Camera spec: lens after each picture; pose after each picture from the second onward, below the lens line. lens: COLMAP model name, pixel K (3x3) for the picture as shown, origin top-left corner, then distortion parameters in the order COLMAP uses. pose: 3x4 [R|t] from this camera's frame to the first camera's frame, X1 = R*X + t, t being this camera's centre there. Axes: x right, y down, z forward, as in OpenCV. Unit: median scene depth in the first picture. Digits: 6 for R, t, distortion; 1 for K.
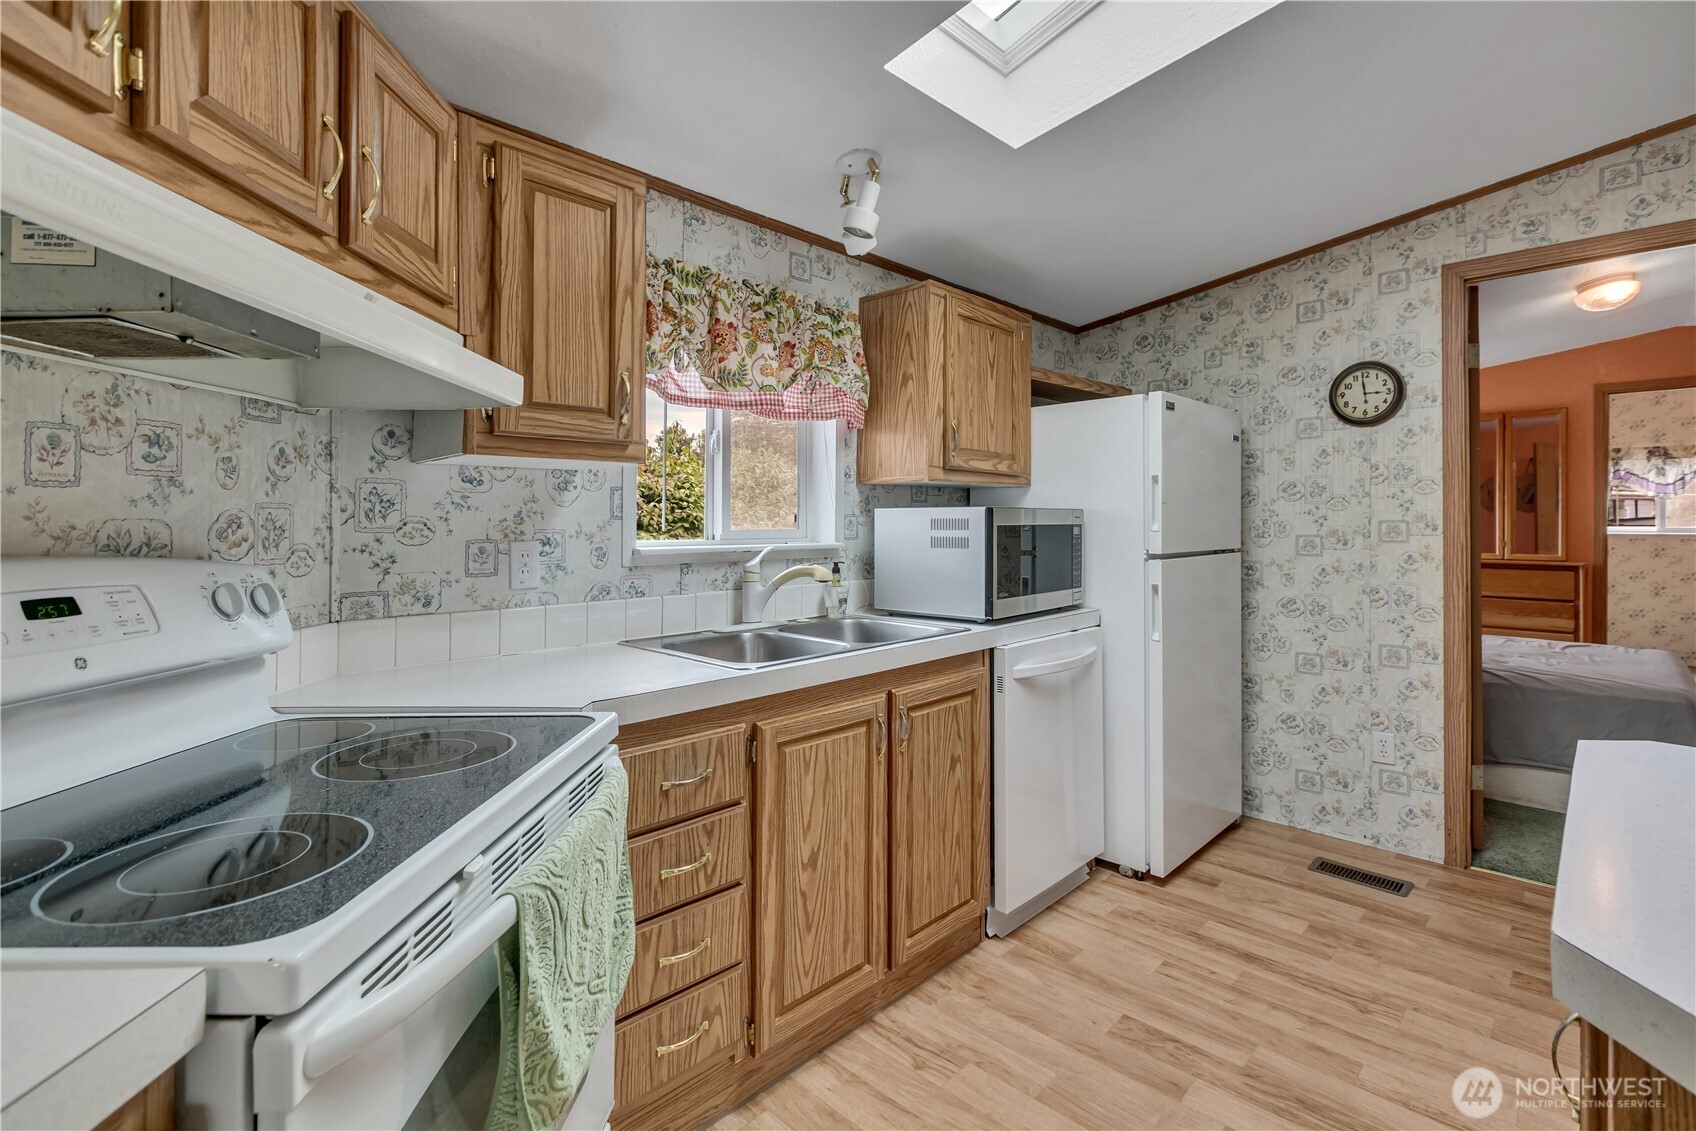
lens RADIAL K [[788.1, 0, 854.8], [0, 788.1, 516.2], [0, 0, 1]] dist [0.001204, -0.000211]
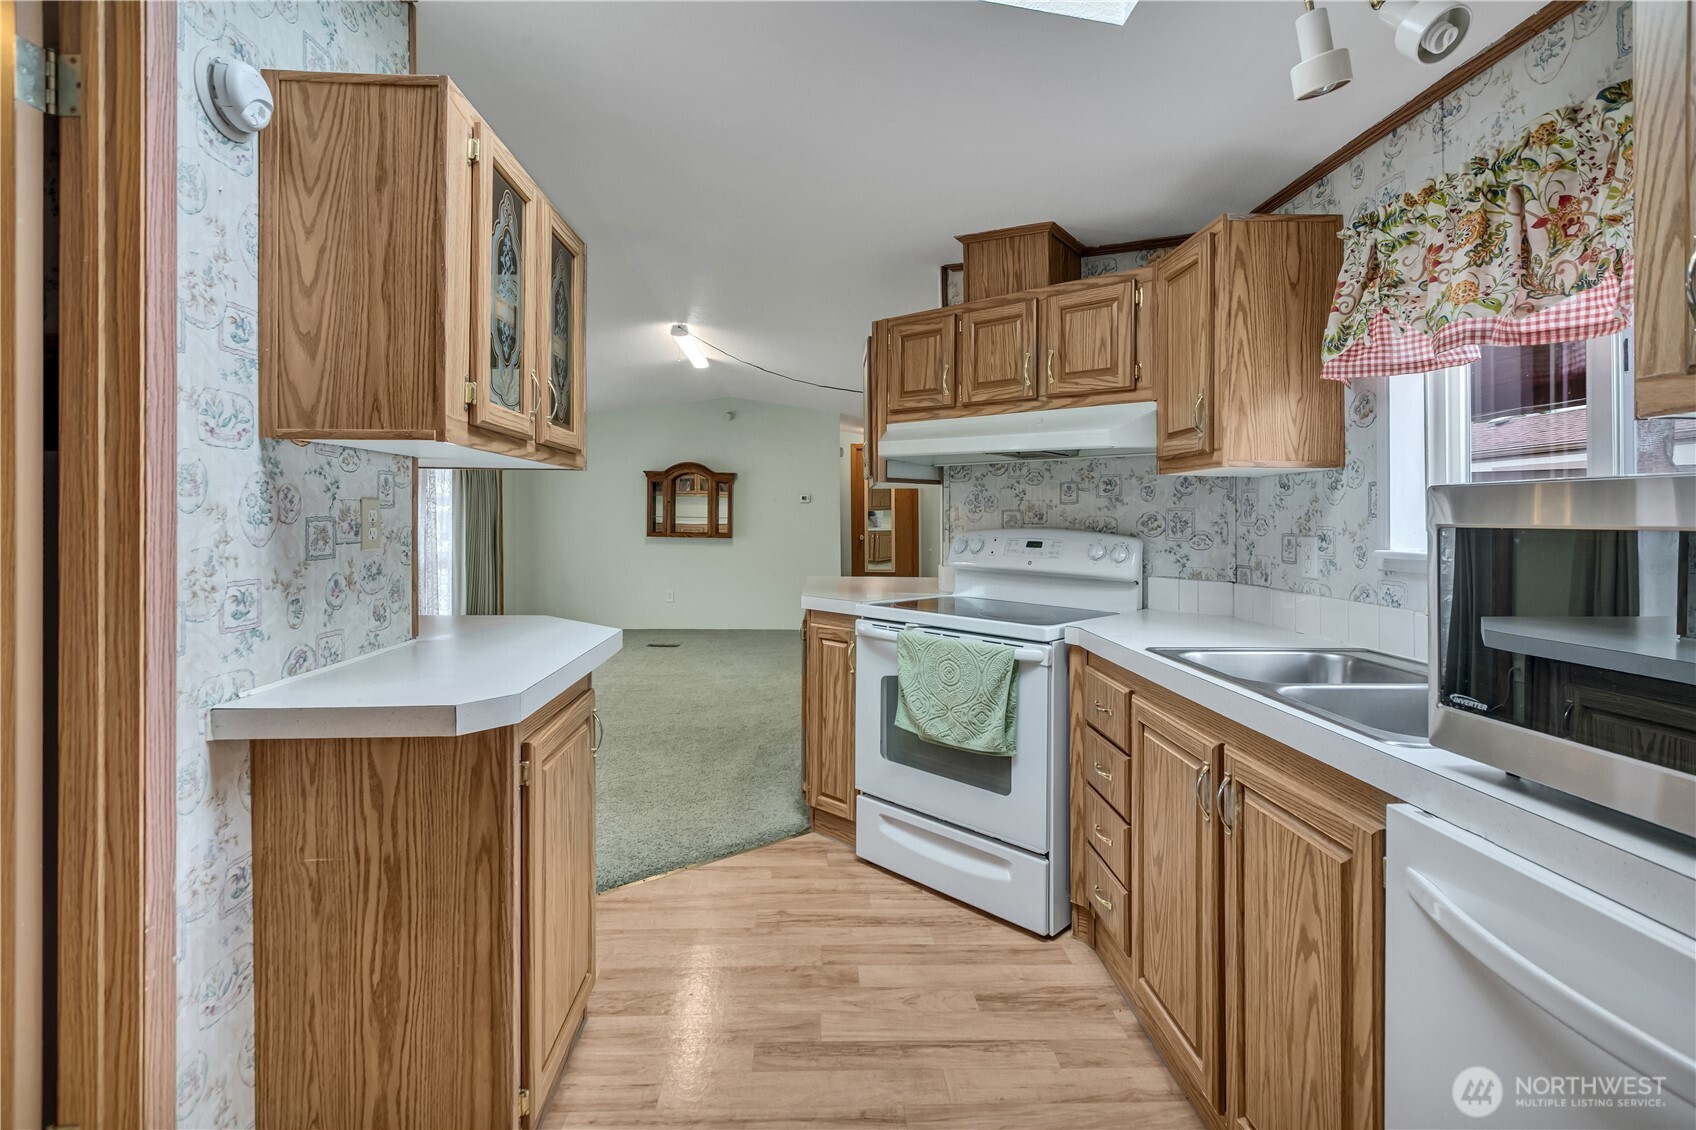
lens RADIAL K [[795.2, 0, 839.5], [0, 795.2, 502.6], [0, 0, 1]] dist [0.002957, -0.000347]
pose [[-0.693428, -0.019239, -0.720269, 0.567154], [-0.006100, 0.999764, -0.020832, 0.007250], [0.720500, -0.010052, -0.693382, 0.846729]]
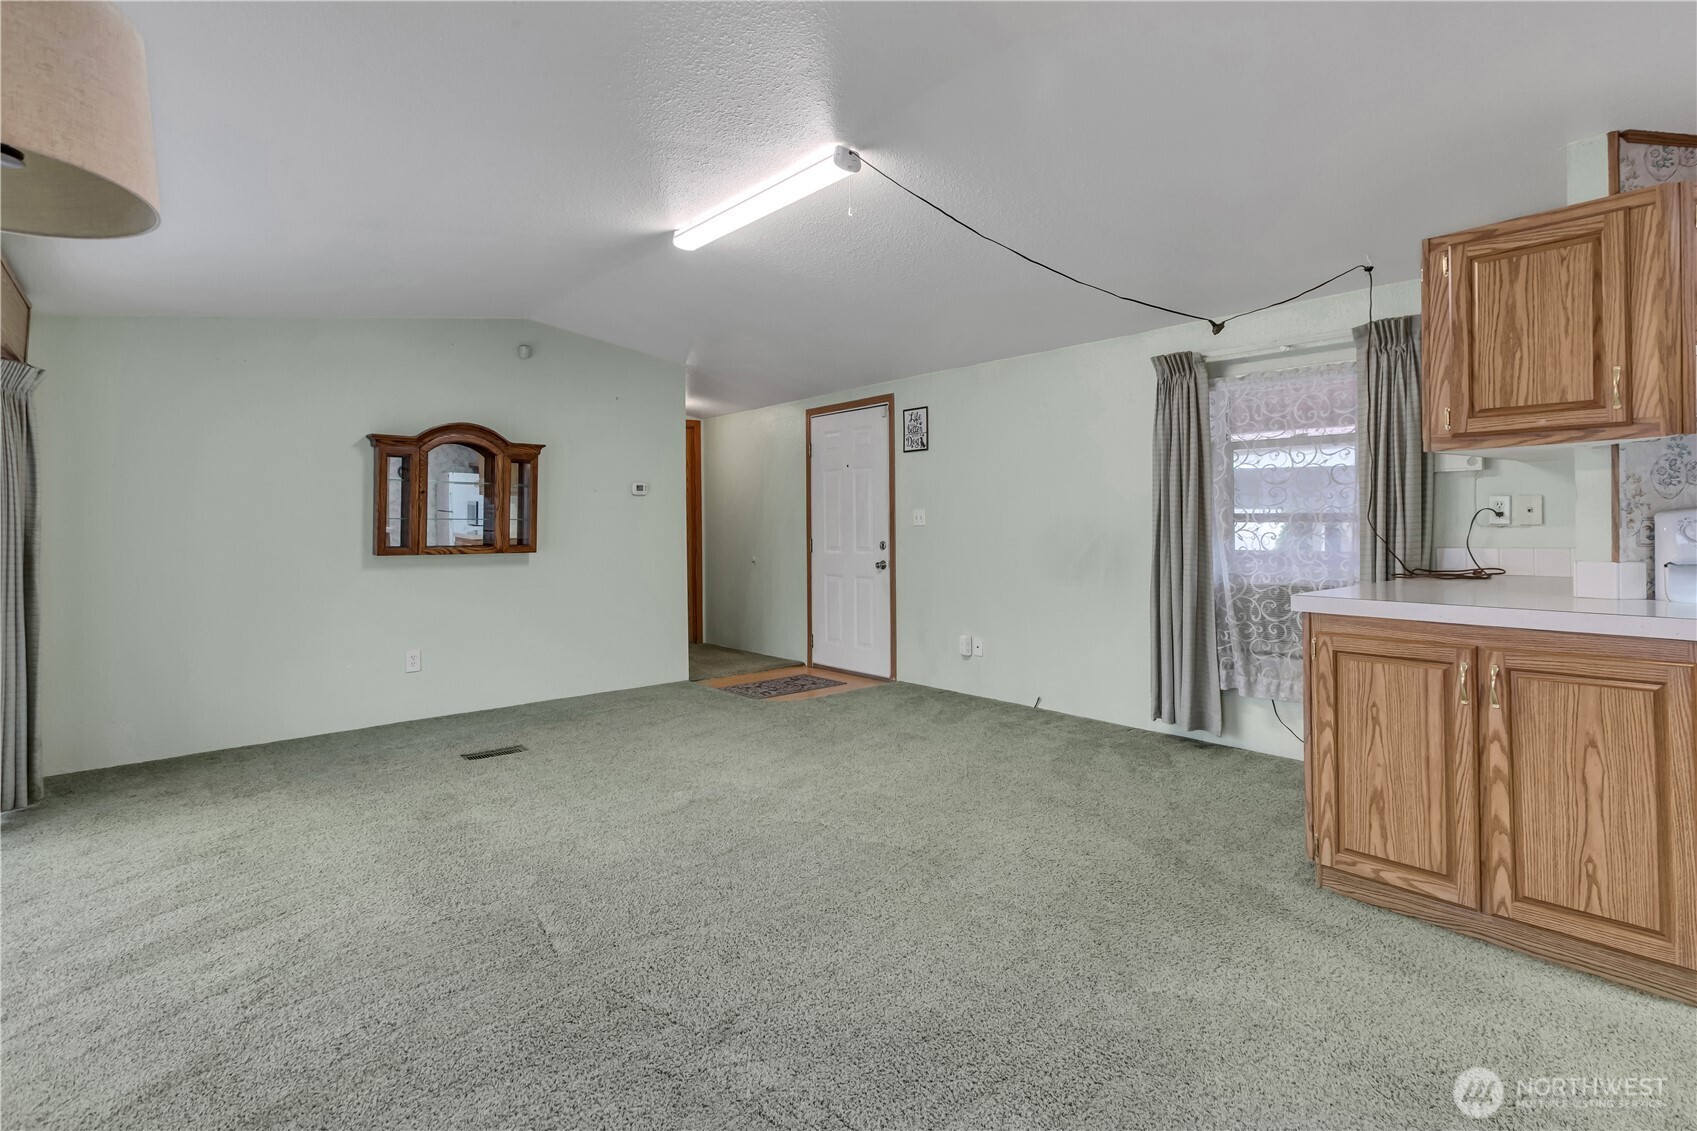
lens RADIAL K [[835.9, 0, 873.9], [0, 835.9, 516.8], [0, 0, 1]] dist [-0.001804, -0.000006]
pose [[-0.077770, -0.007437, -0.996944, 0.527962], [0.014310, 0.999861, -0.008575, 0.024595], [0.996869, -0.014933, -0.077653, -0.509683]]
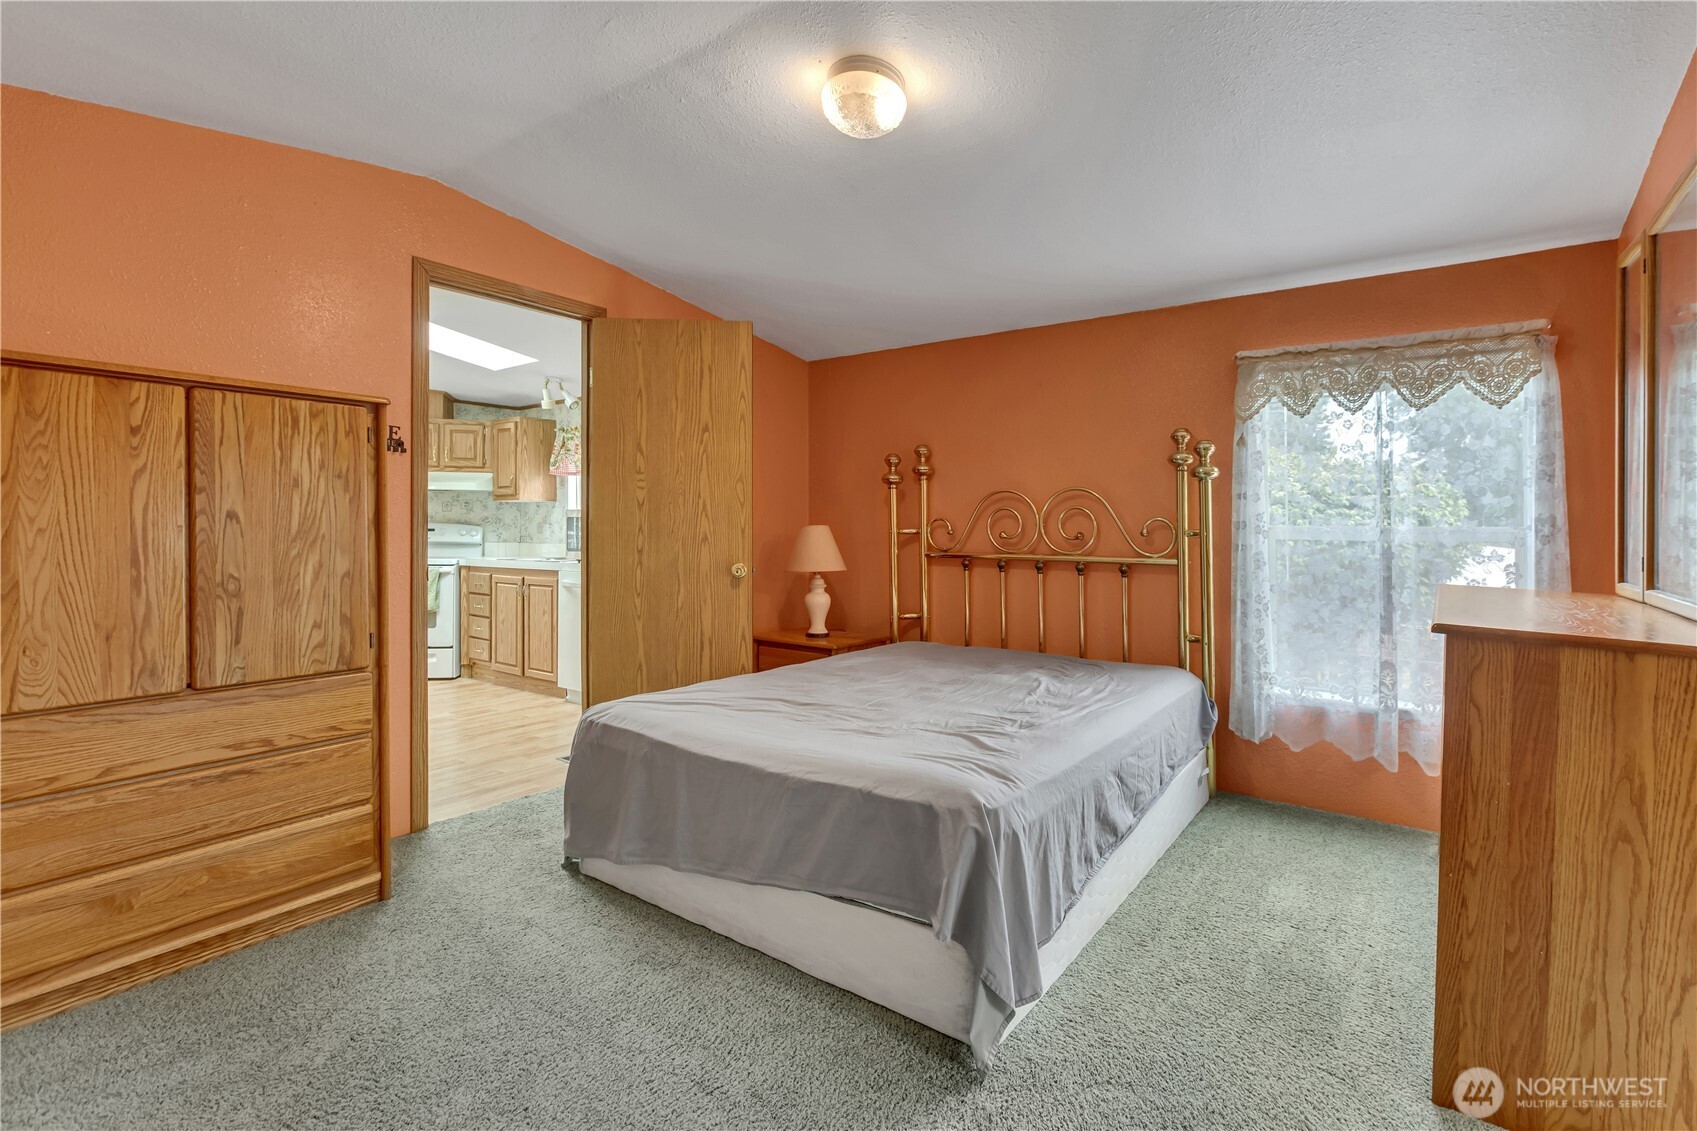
lens RADIAL K [[788.9, 0, 861.3], [0, 788.9, 534.5], [0, 0, 1]] dist [-0.000730, 0.000253]
pose [[0.141164, 0.008588, -0.989949, 2.016000], [0.000298, 0.999962, 0.008717, 0.031783], [0.989986, -0.001525, 0.141156, 1.203423]]
